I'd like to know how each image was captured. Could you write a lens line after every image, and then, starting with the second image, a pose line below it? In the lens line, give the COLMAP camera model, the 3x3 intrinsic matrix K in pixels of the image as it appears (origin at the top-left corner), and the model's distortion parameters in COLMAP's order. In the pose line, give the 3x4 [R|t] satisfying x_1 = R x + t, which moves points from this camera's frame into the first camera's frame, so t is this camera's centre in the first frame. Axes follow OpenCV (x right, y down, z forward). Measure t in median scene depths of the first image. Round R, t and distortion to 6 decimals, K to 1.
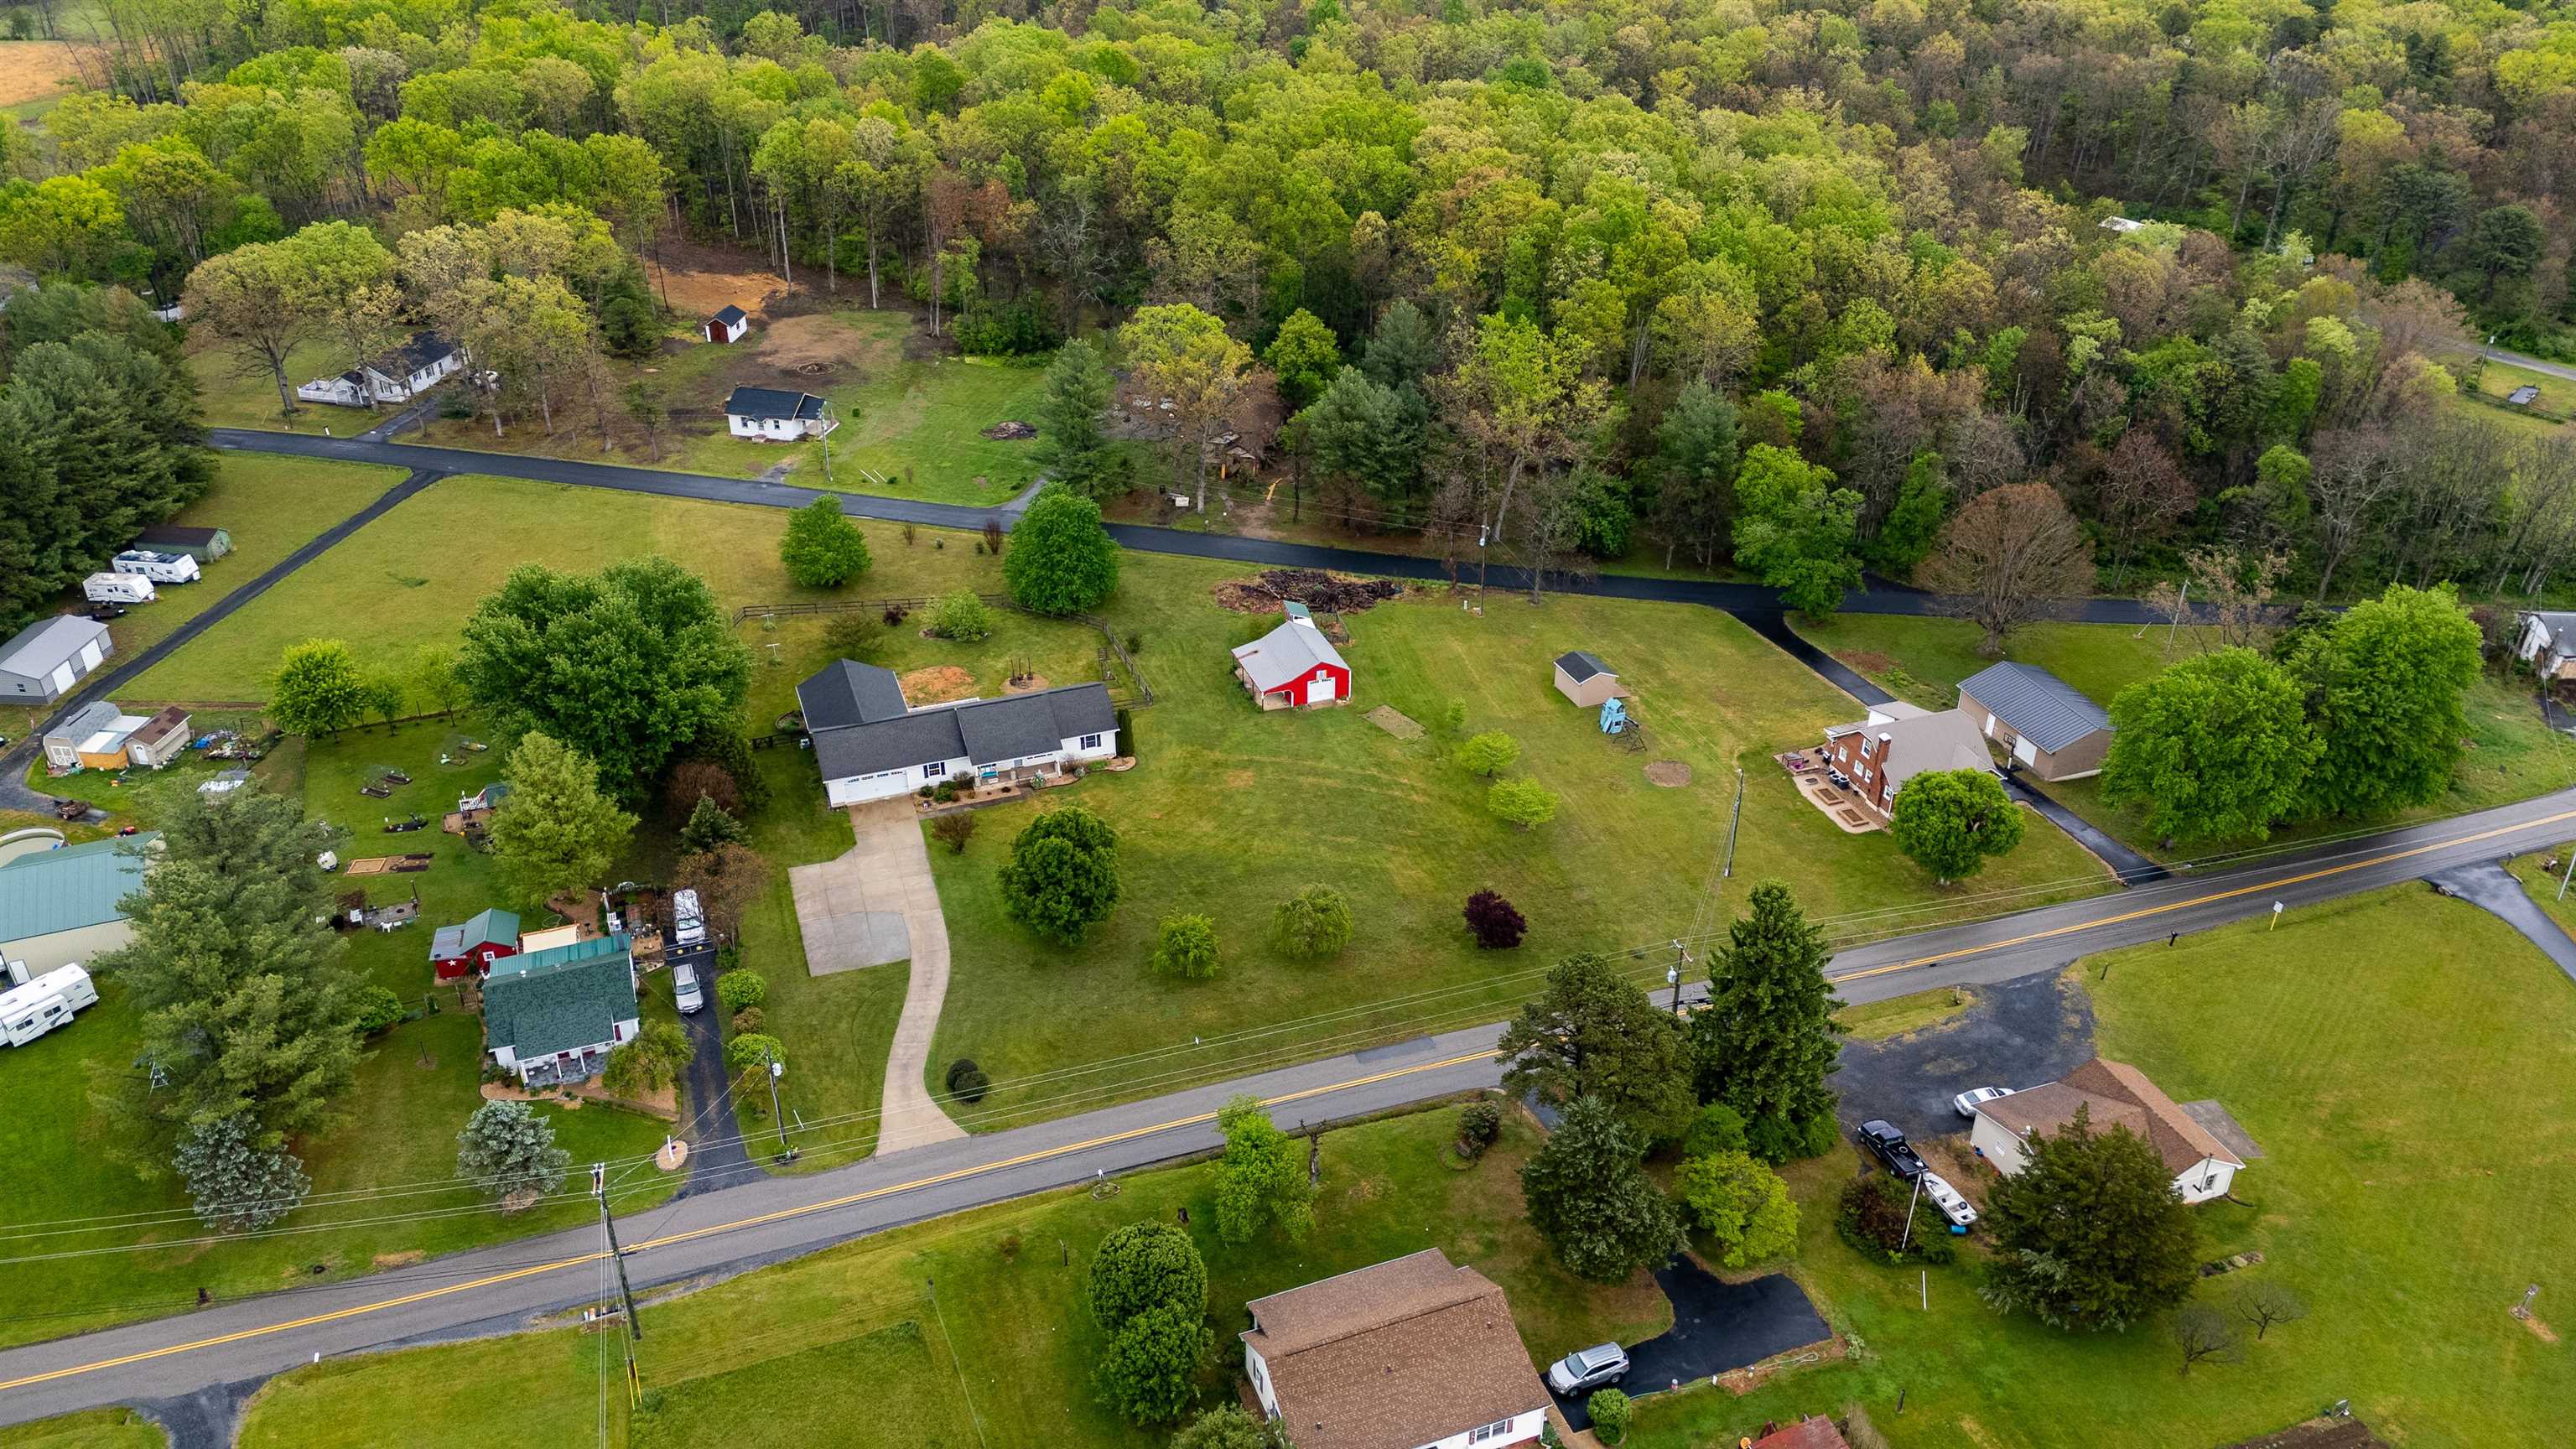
lens RADIAL K [[1884.5, 0, 1288.7], [0, 1884.5, 729.9], [0, 0, 1]] dist [0.080180, -0.071736]
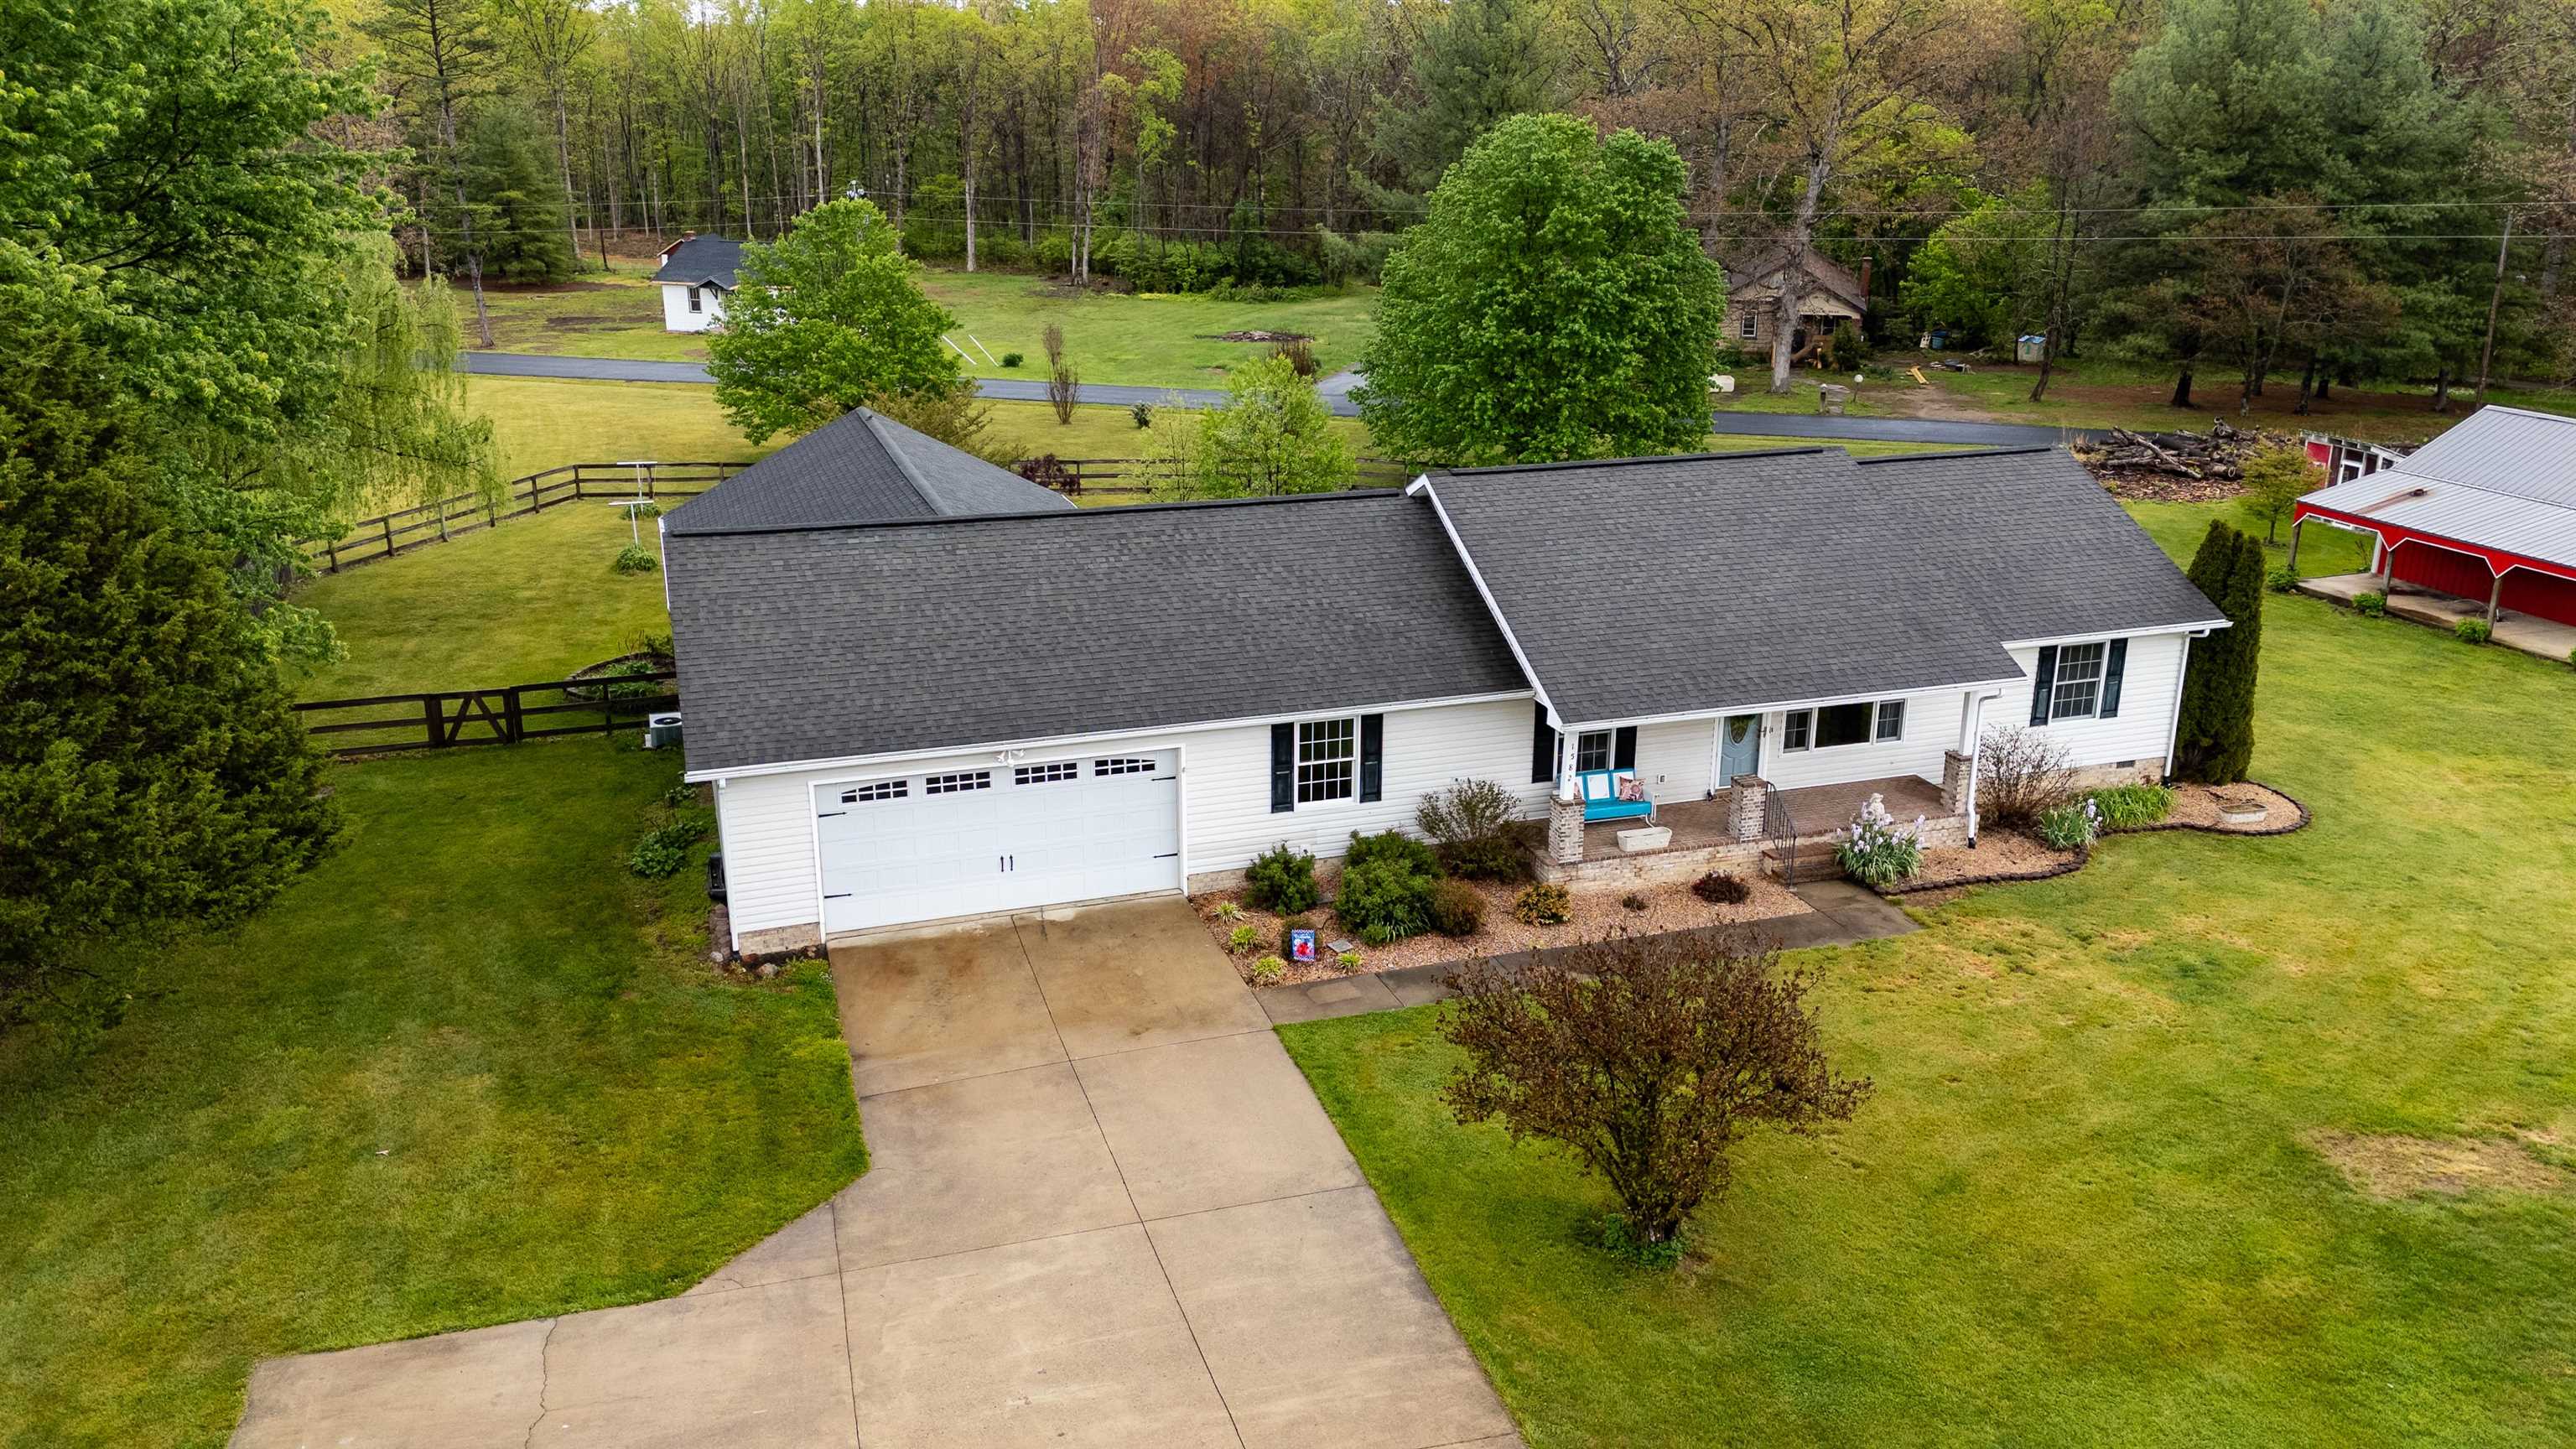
lens RADIAL K [[1884.5, 0, 1289.6], [0, 1884.5, 723.2], [0, 0, 1]] dist [0.080180, -0.071736]
pose [[0.999693, 0.012149, -0.021591, -0.157031], [-0.016531, 0.976227, -0.216120, 0.046863], [0.018452, 0.216411, 0.976128, 0.692239]]
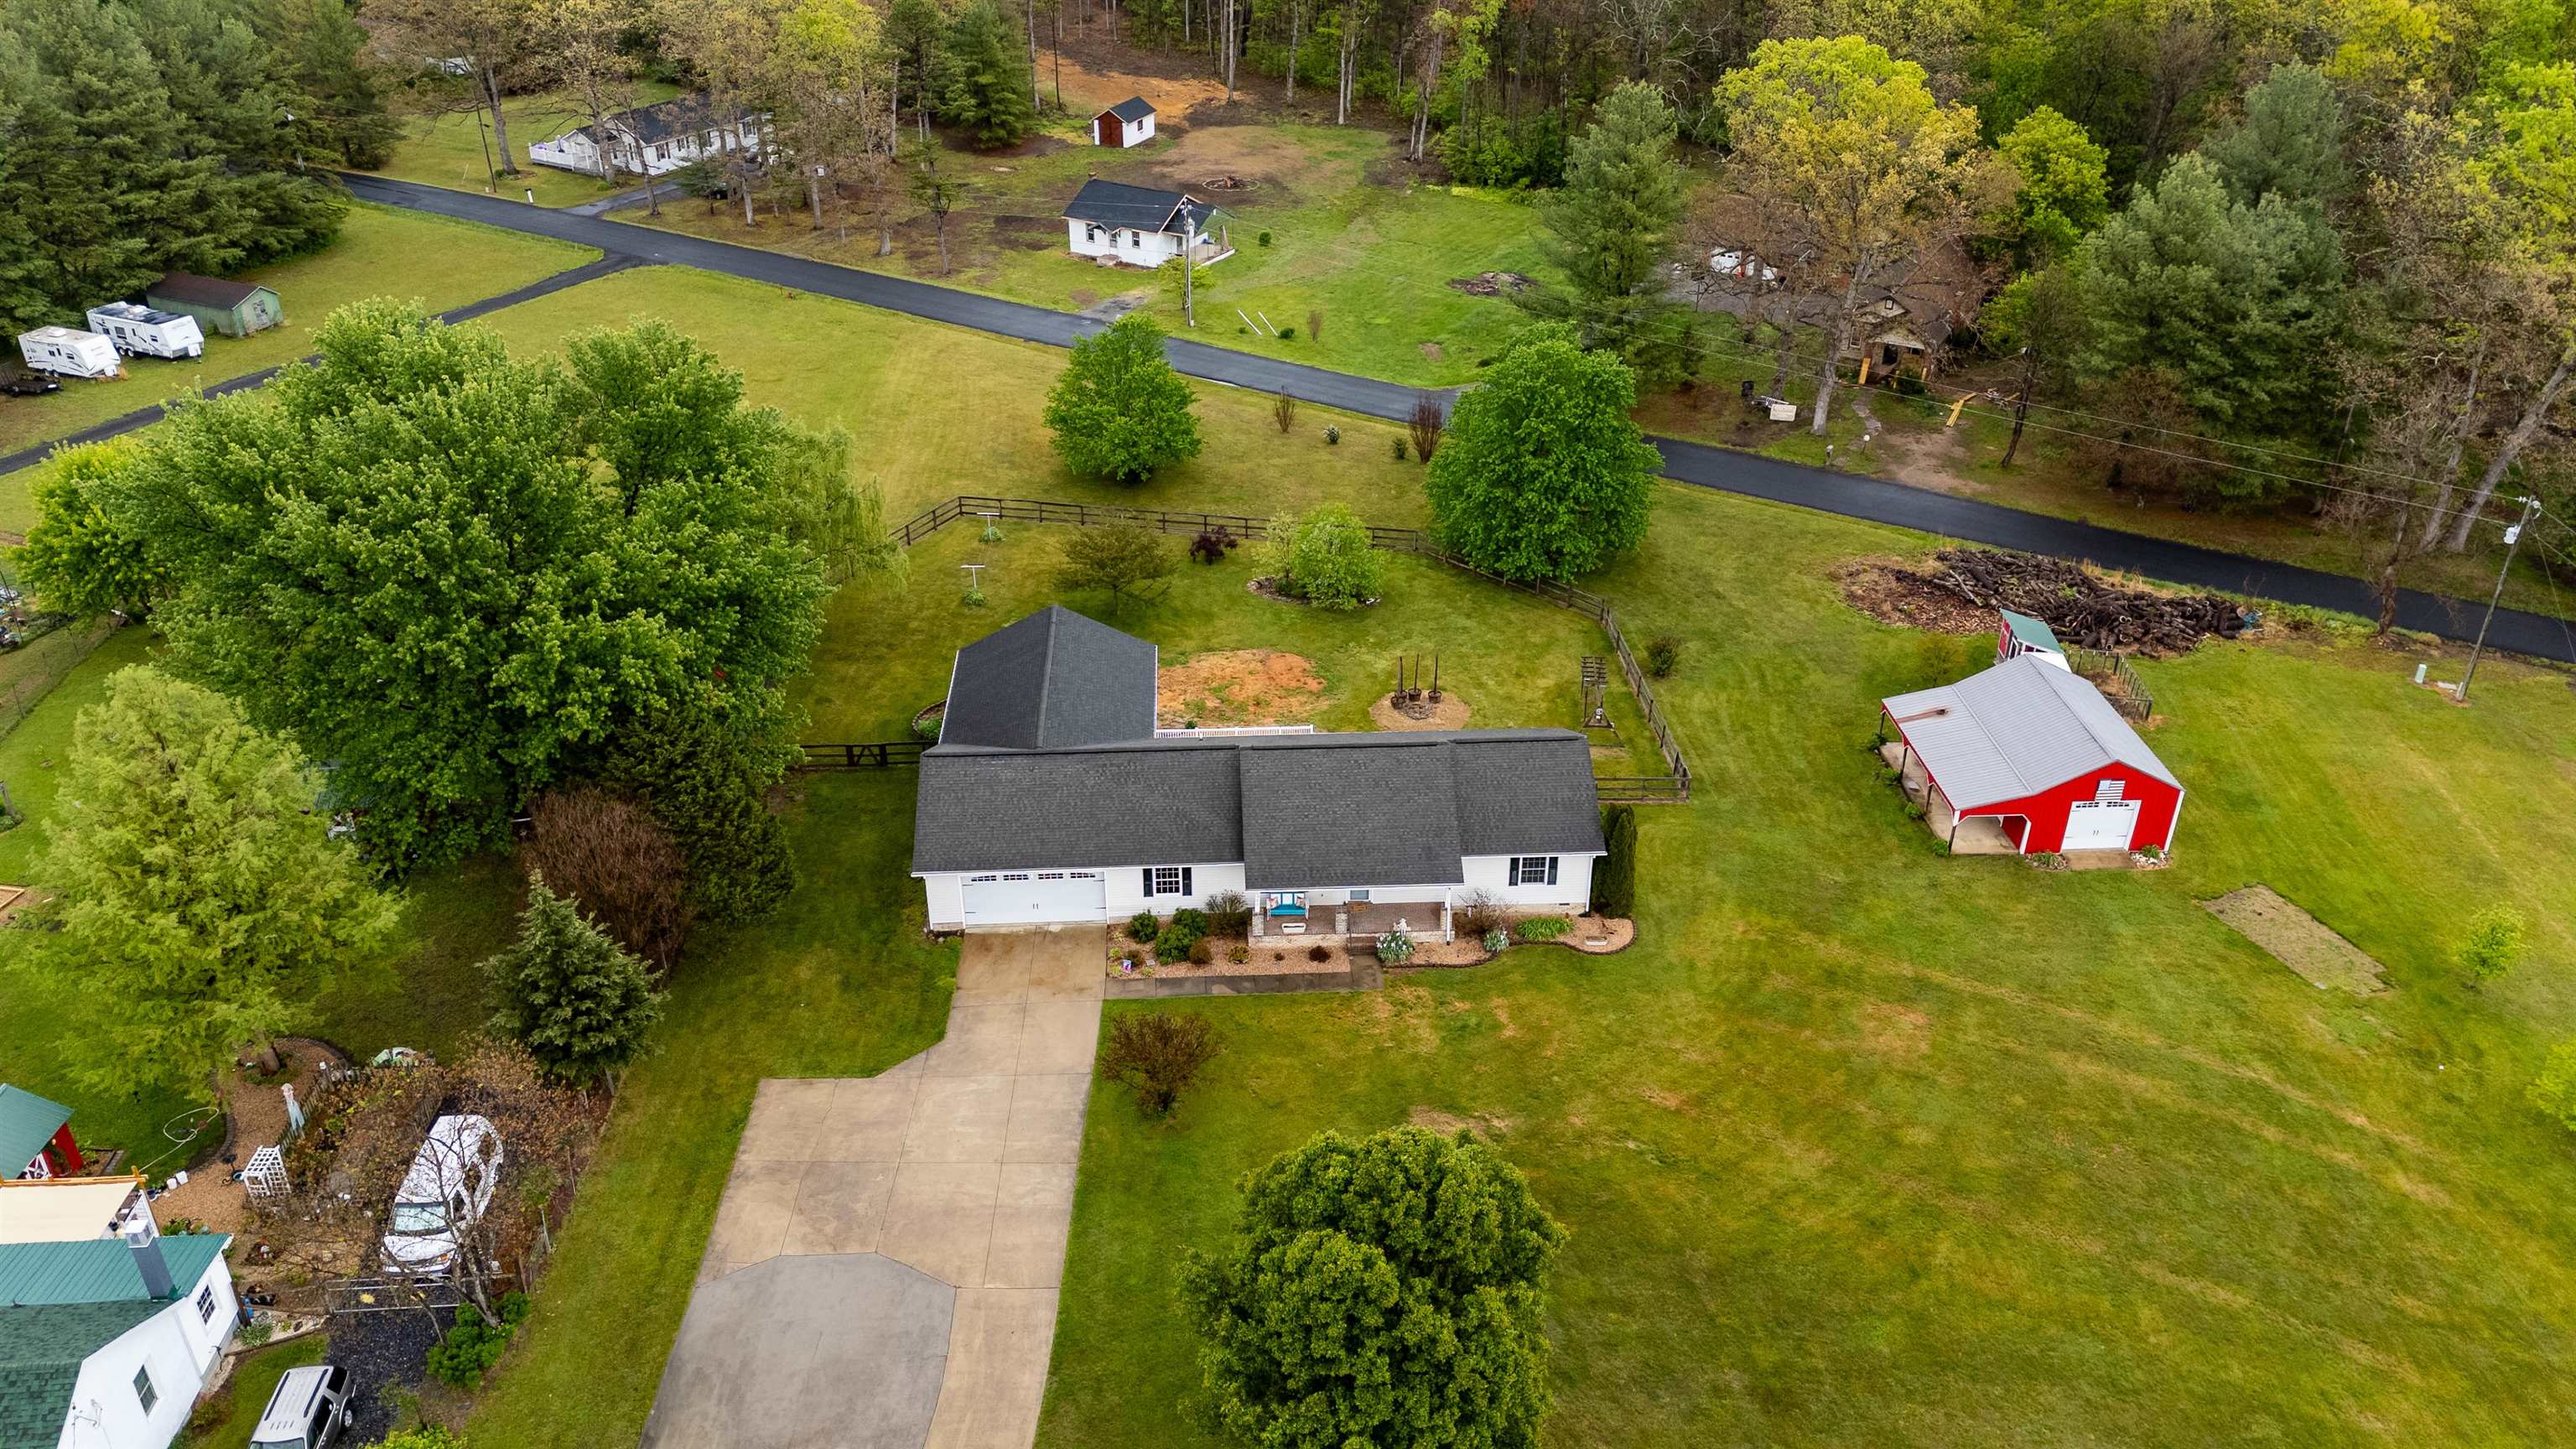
lens RADIAL K [[1884.5, 0, 1290.7], [0, 1884.5, 728.9], [0, 0, 1]] dist [0.080180, -0.071736]
pose [[0.957655, 0.146868, -0.247641, -0.048787], [-0.147900, 0.988895, 0.014538, -0.020056], [0.247026, 0.022704, 0.968743, 0.492267]]
